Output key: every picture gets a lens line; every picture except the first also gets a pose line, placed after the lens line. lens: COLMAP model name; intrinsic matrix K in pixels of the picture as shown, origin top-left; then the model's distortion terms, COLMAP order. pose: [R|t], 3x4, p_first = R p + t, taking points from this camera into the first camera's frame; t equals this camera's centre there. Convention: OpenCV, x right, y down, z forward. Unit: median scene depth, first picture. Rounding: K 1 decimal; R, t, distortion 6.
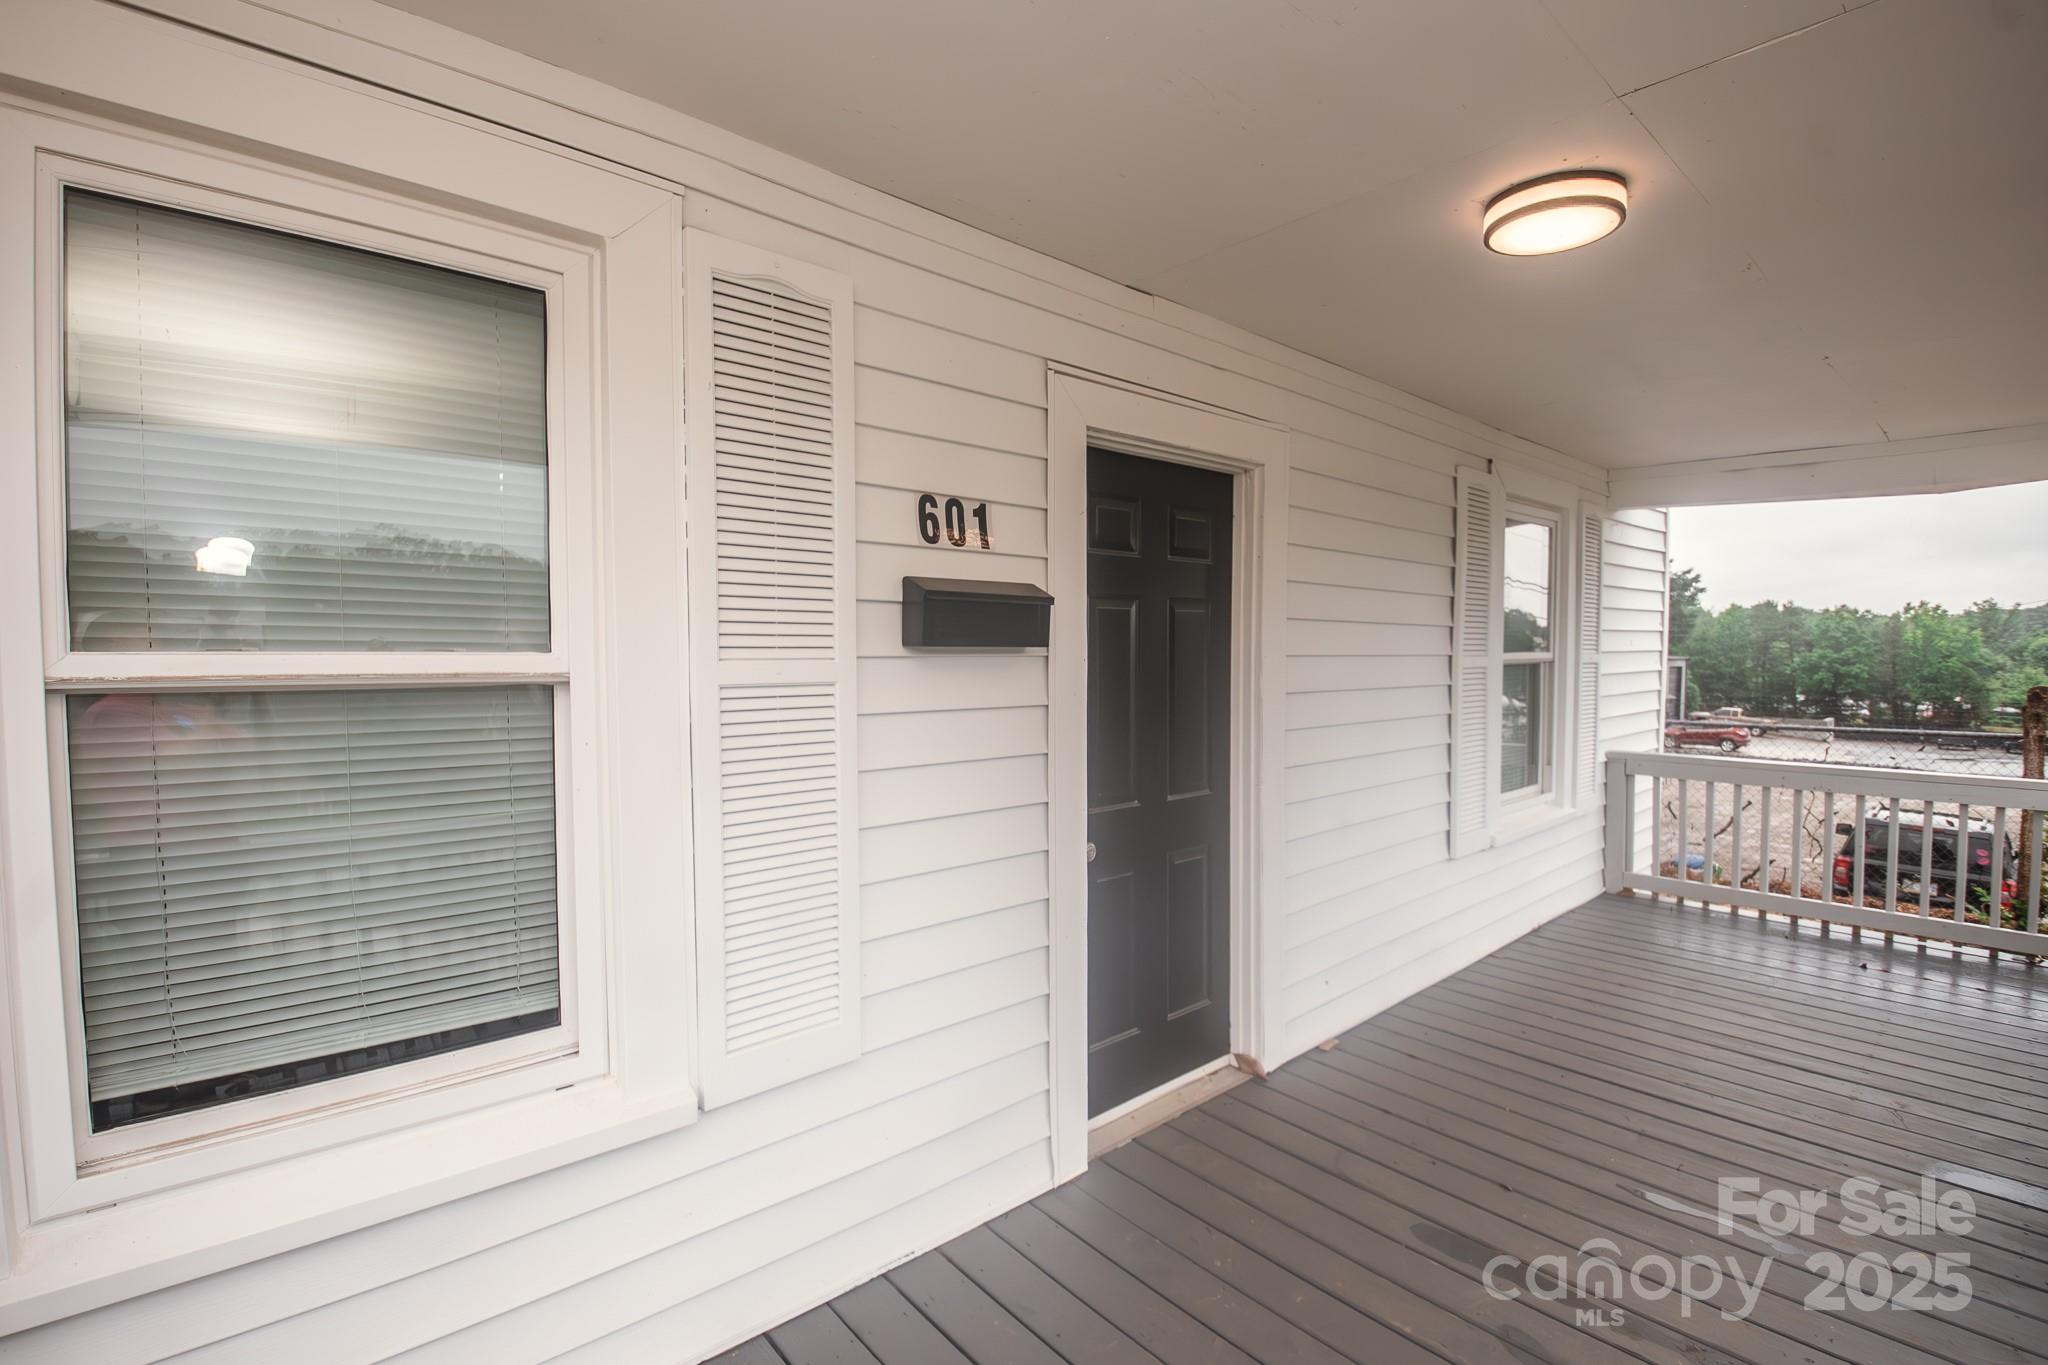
lens RADIAL K [[923.6, 0, 1028.1], [0, 923.6, 684.7], [0, 0, 1]] dist [0.000052, -0.002097]
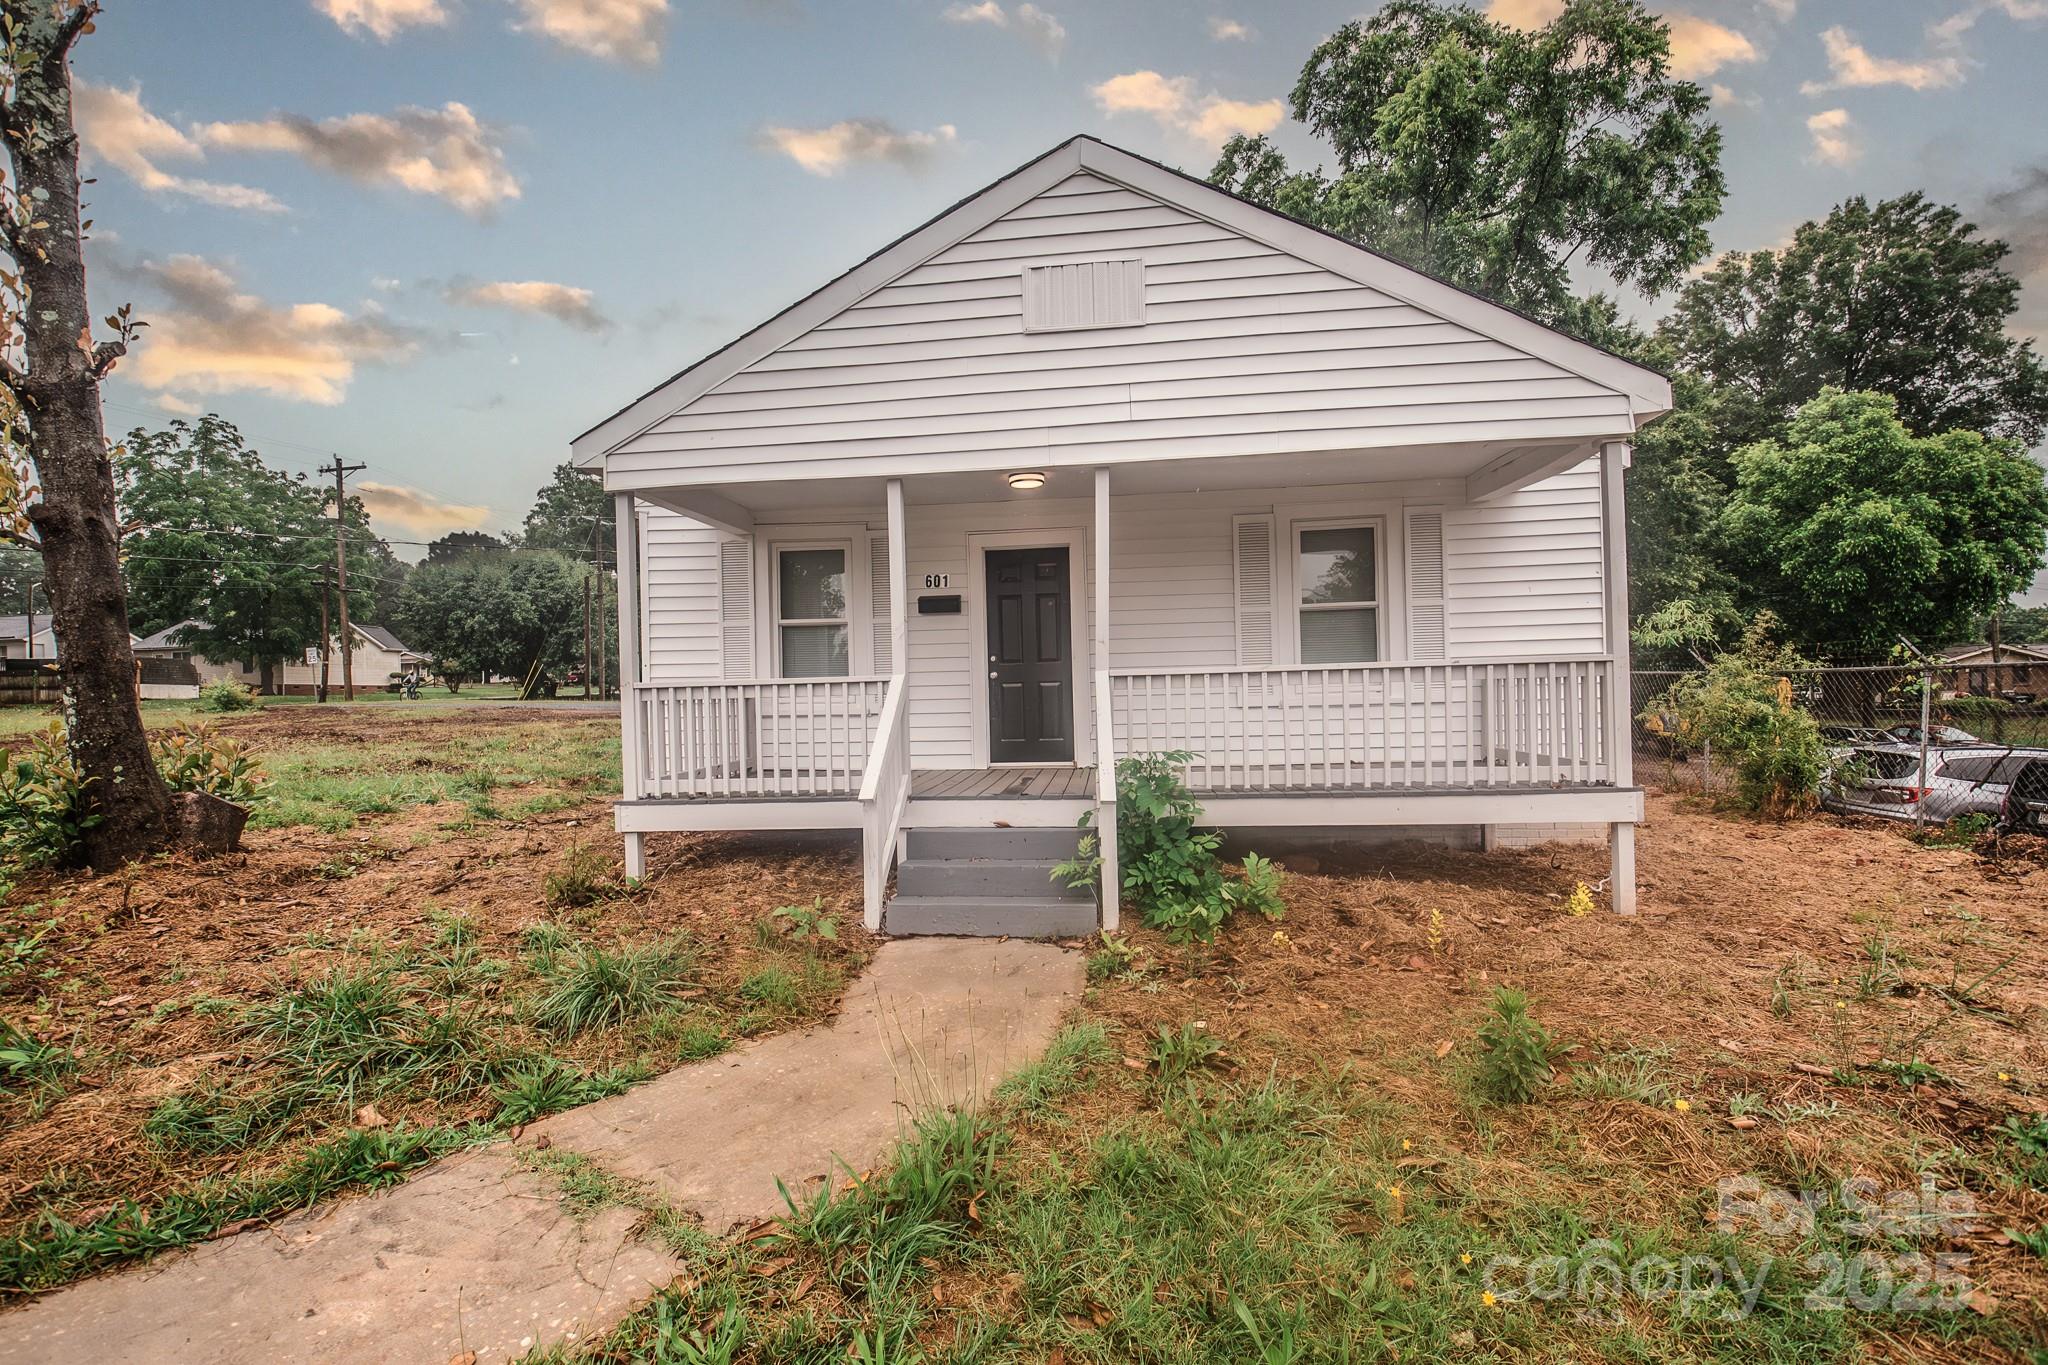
lens RADIAL K [[923.6, 0, 1024.5], [0, 923.6, 692.6], [0, 0, 1]] dist [0.000052, -0.002097]
pose [[0.671447, -0.020262, -0.740776, 1.296272], [-0.003904, 0.999516, -0.030877, 0.173475], [0.741043, 0.023625, 0.671042, -0.543367]]
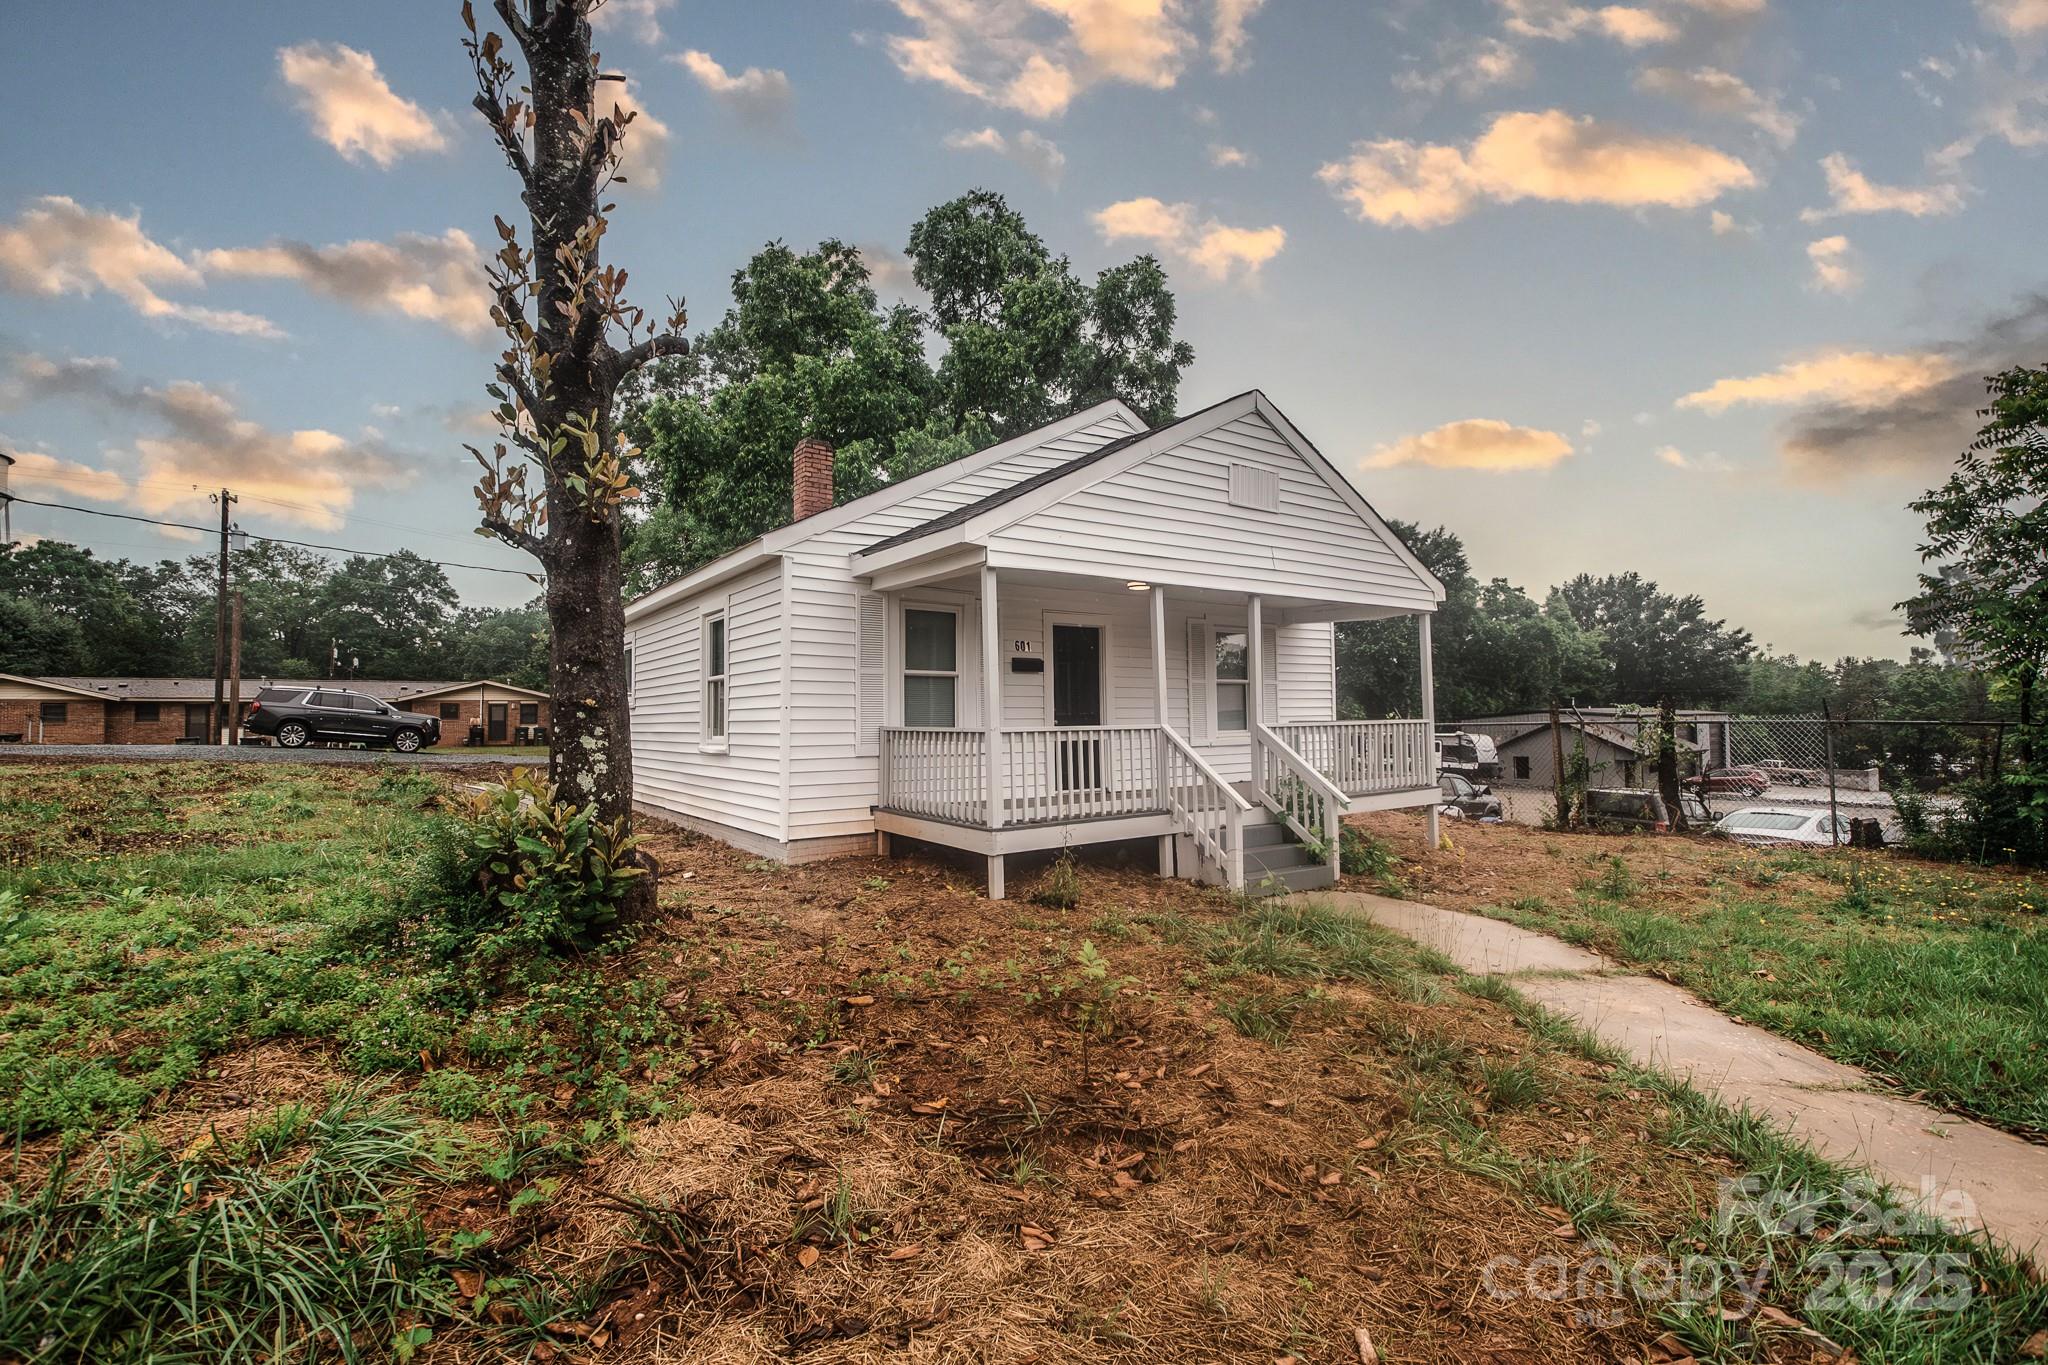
lens RADIAL K [[923.6, 0, 1023.0], [0, 923.6, 677.4], [0, 0, 1]] dist [0.000052, -0.002097]
pose [[0.995582, -0.018031, -0.092149, 0.156492], [0.010059, 0.996222, -0.086256, 0.171205], [0.093357, 0.084948, 0.992002, -1.604450]]
